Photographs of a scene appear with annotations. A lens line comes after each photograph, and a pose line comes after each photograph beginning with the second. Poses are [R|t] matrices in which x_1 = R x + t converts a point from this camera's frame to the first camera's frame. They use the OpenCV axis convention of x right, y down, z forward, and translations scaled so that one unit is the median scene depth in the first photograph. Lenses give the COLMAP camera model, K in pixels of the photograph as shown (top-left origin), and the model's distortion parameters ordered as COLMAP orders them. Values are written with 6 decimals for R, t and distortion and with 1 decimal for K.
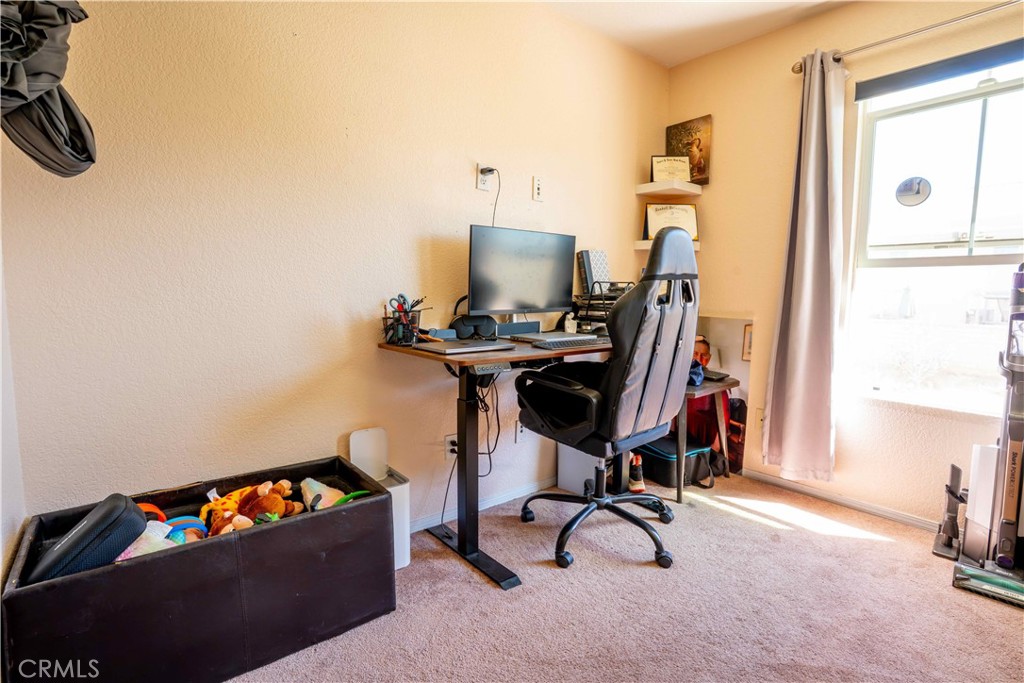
lens RADIAL K [[501.2, 0, 512.0], [0, 501.2, 341.5], [0, 0, 1]] dist [-0.083125, 0.037499]
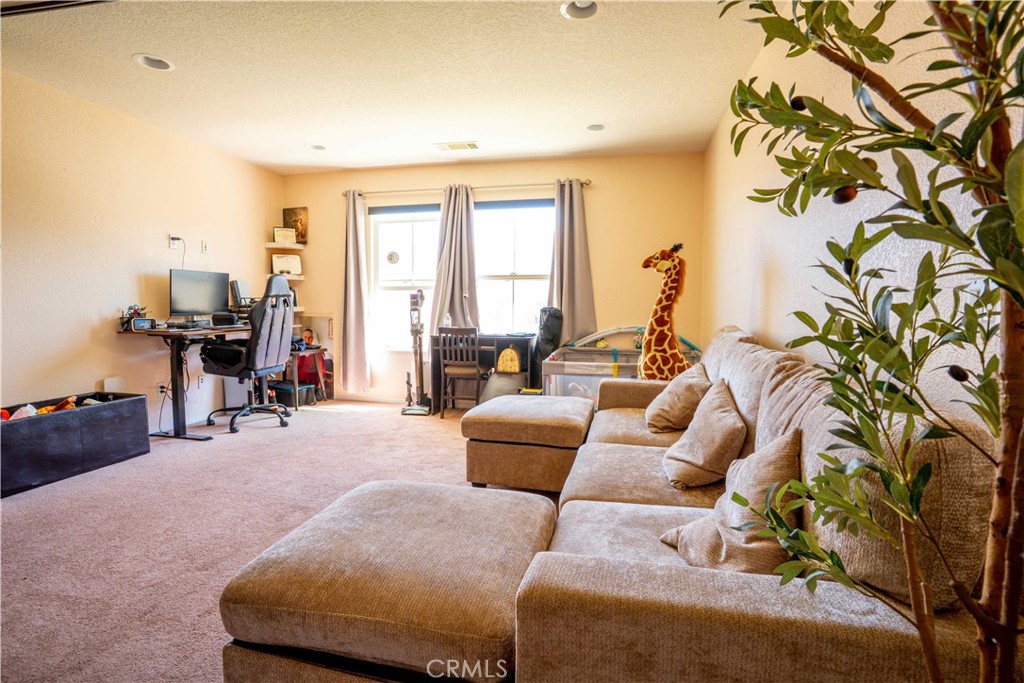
lens RADIAL K [[501.2, 0, 512.0], [0, 501.2, 341.5], [0, 0, 1]] dist [-0.083125, 0.037499]
pose [[0.788779, -0.049891, 0.612649, -0.185533], [0.066139, 0.997803, -0.003897, 0.129904], [-0.611108, 0.043594, 0.790346, -1.178162]]
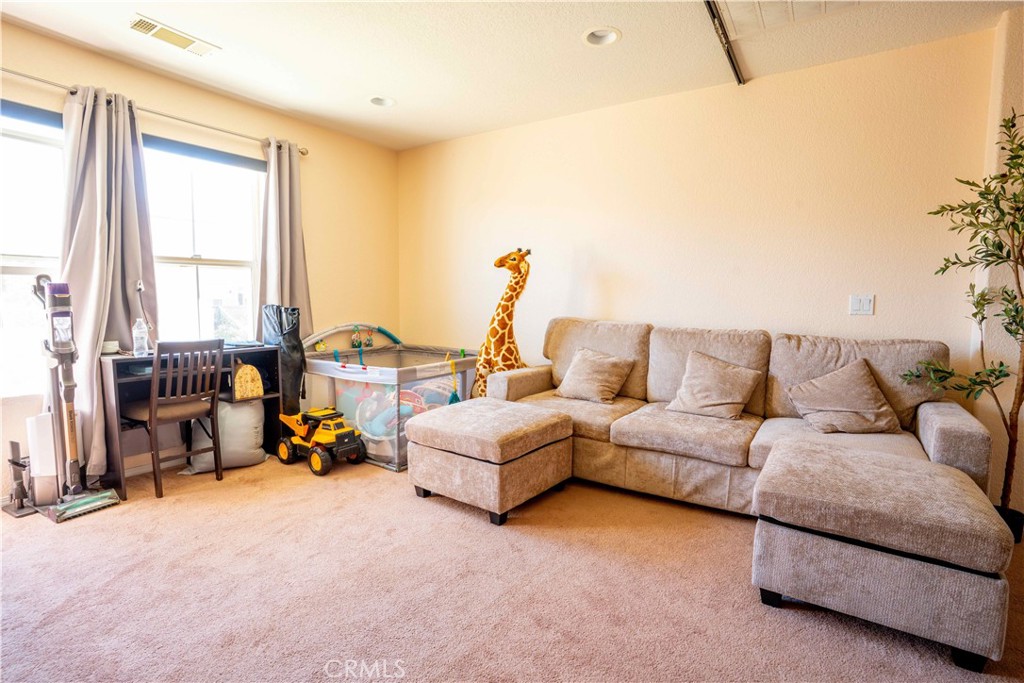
lens RADIAL K [[501.2, 0, 512.0], [0, 501.2, 341.5], [0, 0, 1]] dist [-0.083125, 0.037499]
pose [[-0.296997, -0.090109, 0.950617, -0.494164], [0.092663, 0.988119, 0.122614, -0.016437], [-0.950372, 0.124503, -0.285118, 0.105475]]
